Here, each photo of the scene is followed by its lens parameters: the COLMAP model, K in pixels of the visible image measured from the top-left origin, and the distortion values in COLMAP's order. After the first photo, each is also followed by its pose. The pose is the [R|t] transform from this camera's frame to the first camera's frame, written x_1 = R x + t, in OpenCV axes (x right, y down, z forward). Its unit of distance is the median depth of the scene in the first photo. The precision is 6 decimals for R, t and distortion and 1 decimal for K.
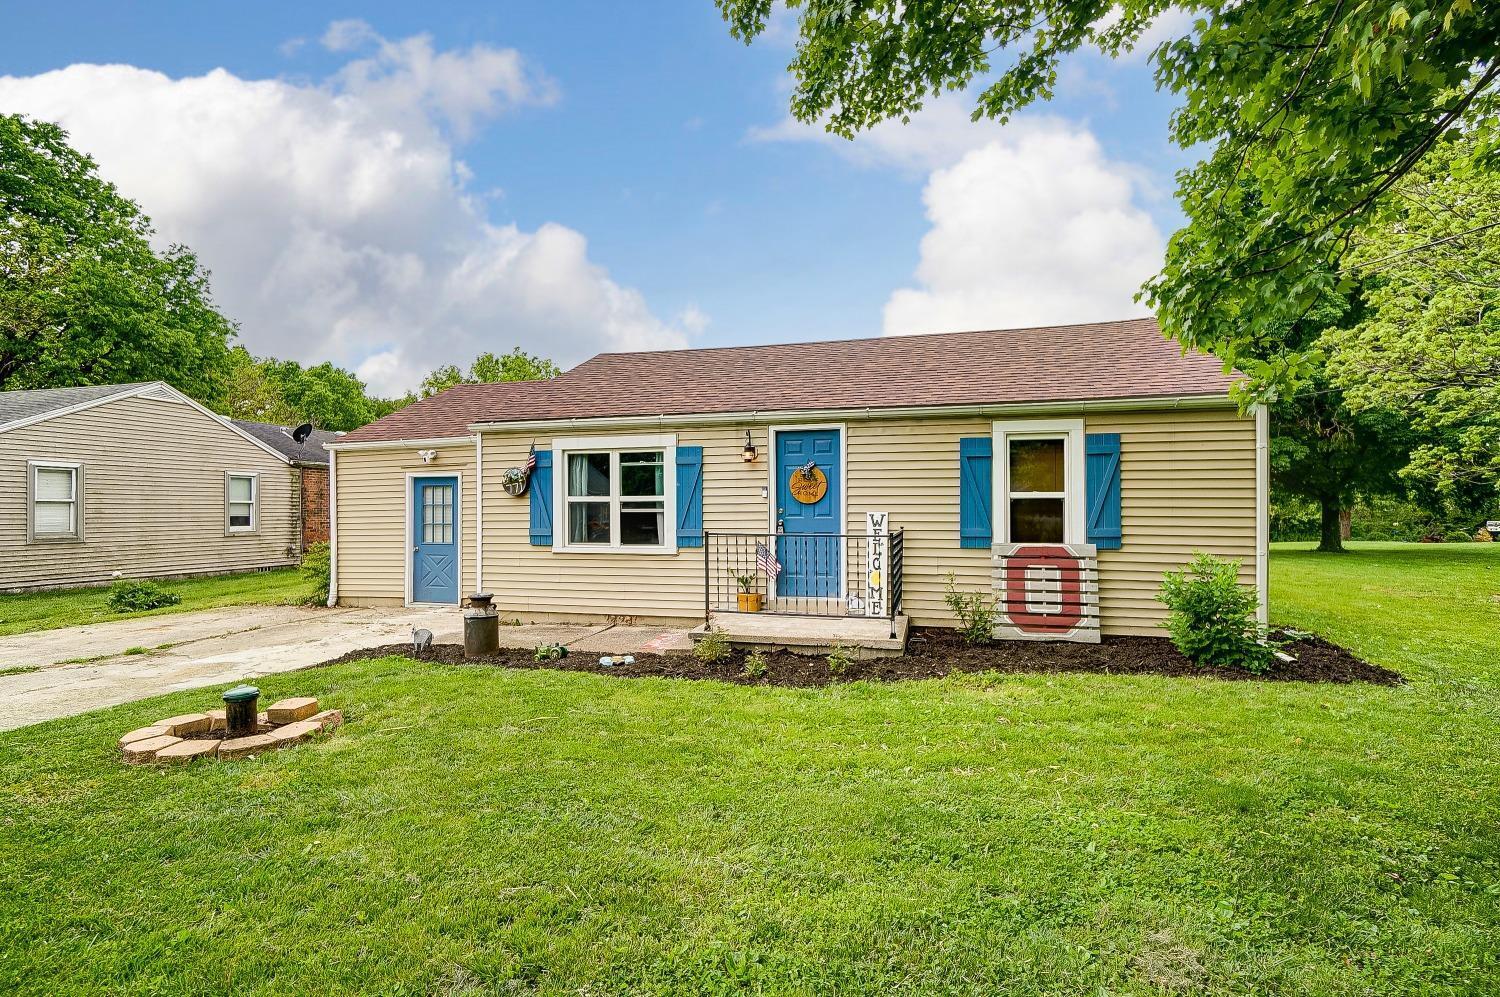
lens RADIAL K [[724.7, 0, 750.0], [0, 724.7, 498.5], [0, 0, 1]] dist [-0.001653, -0.000292]
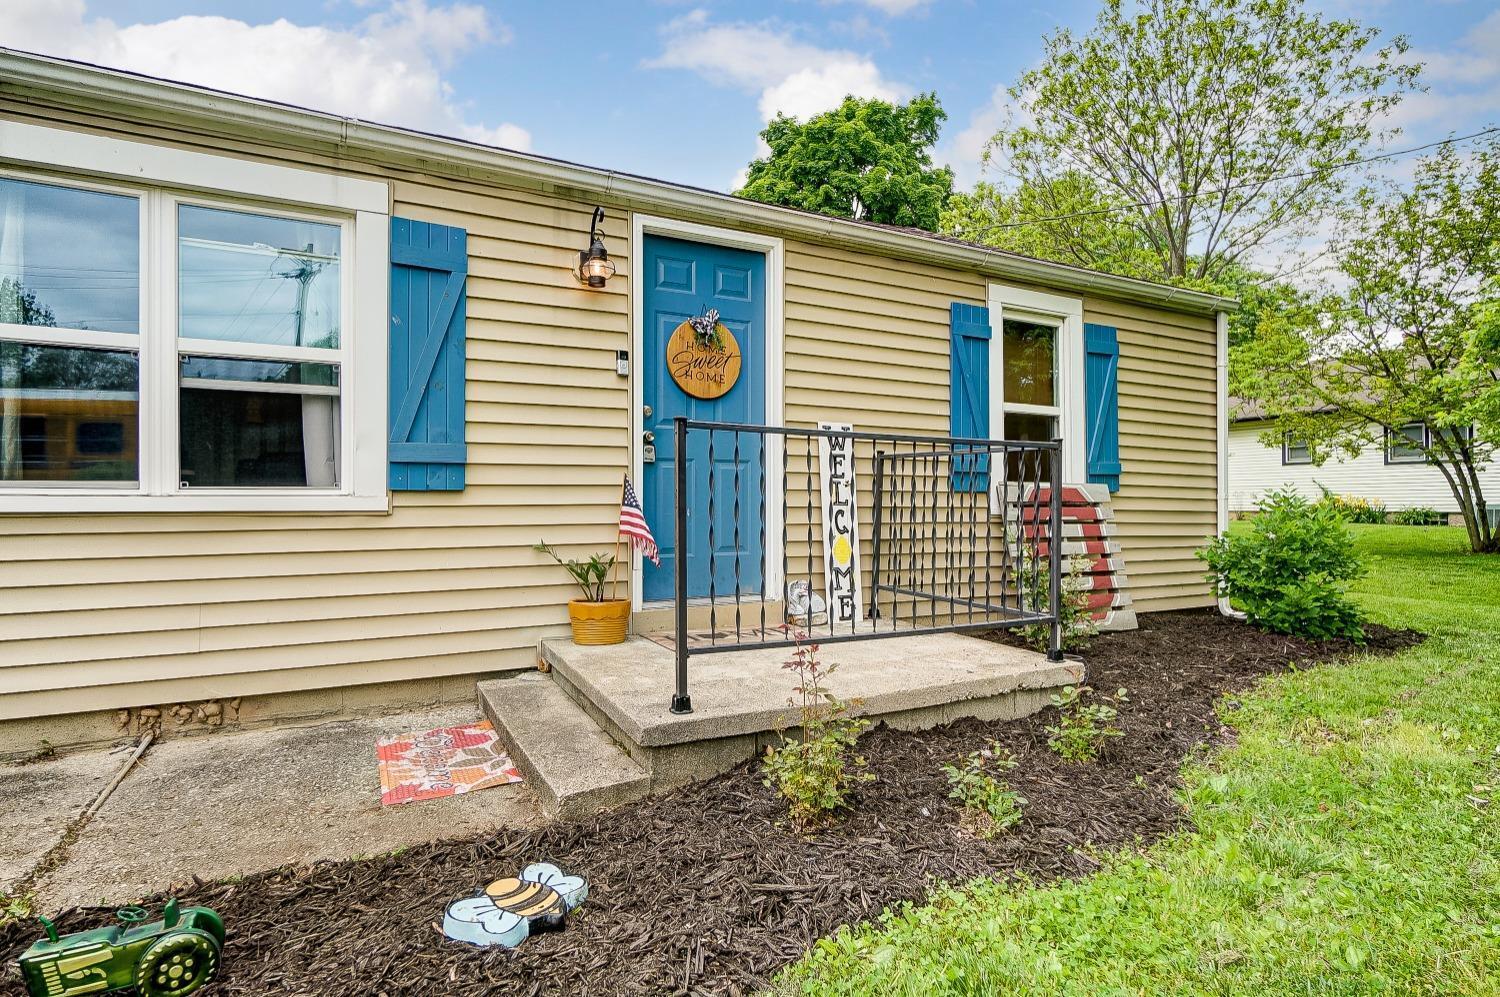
lens RADIAL K [[801.0, 0, 744.5], [0, 801.0, 491.6], [0, 0, 1]] dist [-0.000057, 0.000335]
pose [[0.739748, 0.012003, 0.672777, -0.248712], [-0.009783, 0.999927, -0.007083, 0.070652], [-0.672813, -0.001342, 0.739811, 0.603234]]
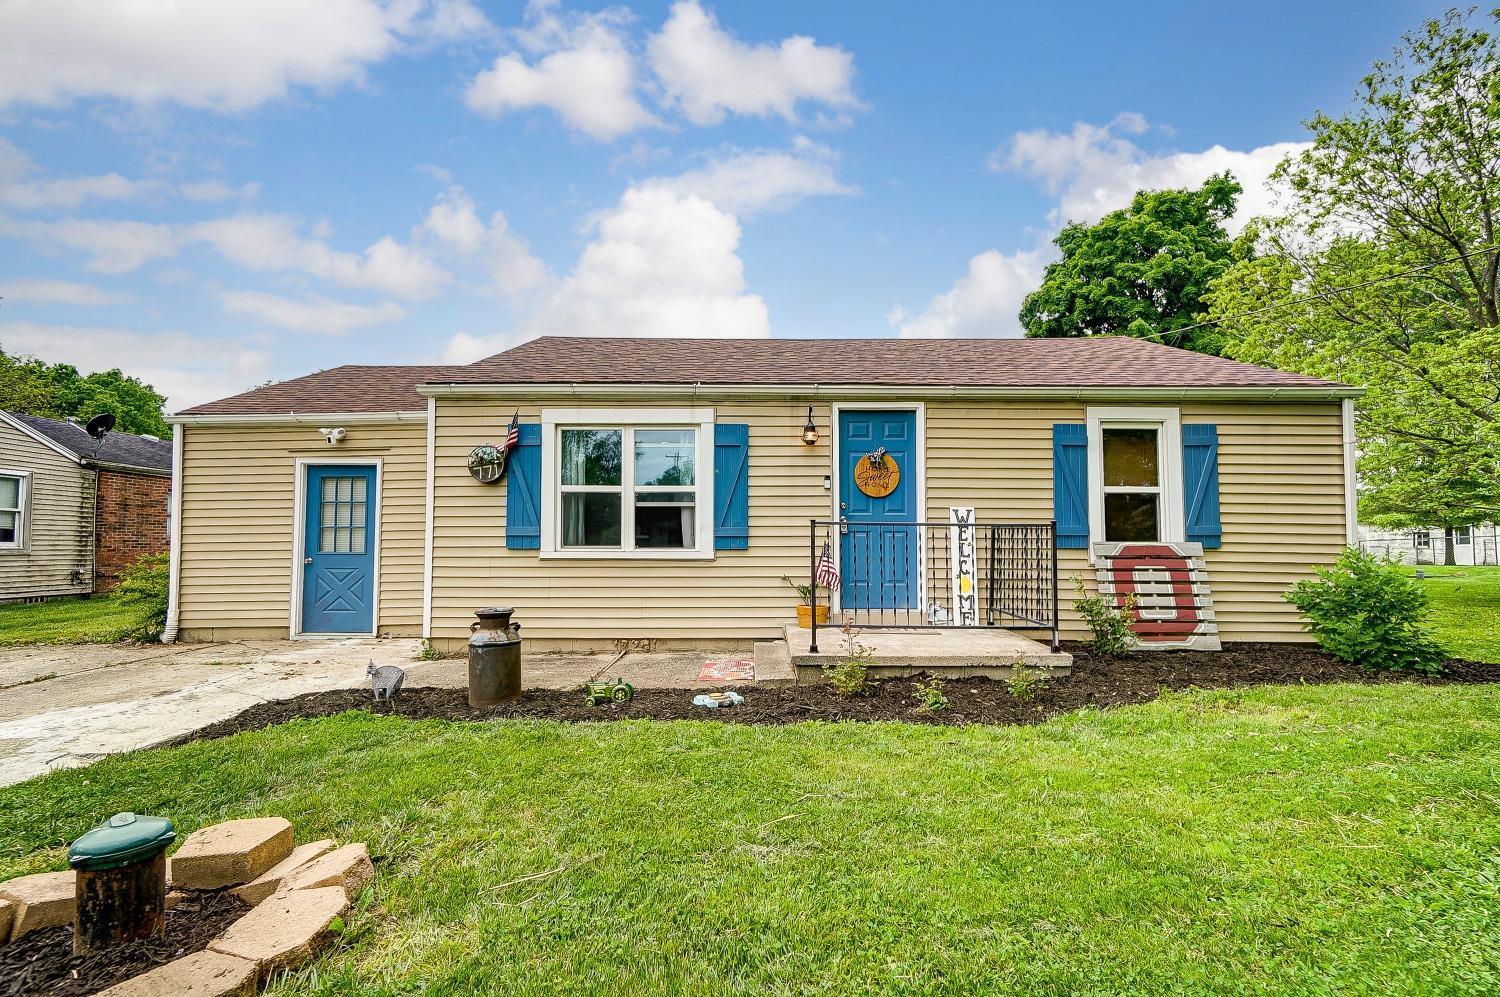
lens RADIAL K [[653.8, 0, 748.8], [0, 653.8, 515.3], [0, 0, 1]] dist [-0.001265, 0.000327]
pose [[0.967348, 0.016897, 0.252888, -0.255070], [-0.008378, 0.999362, -0.034726, 0.055777], [-0.253314, 0.031473, 0.966872, 0.309116]]
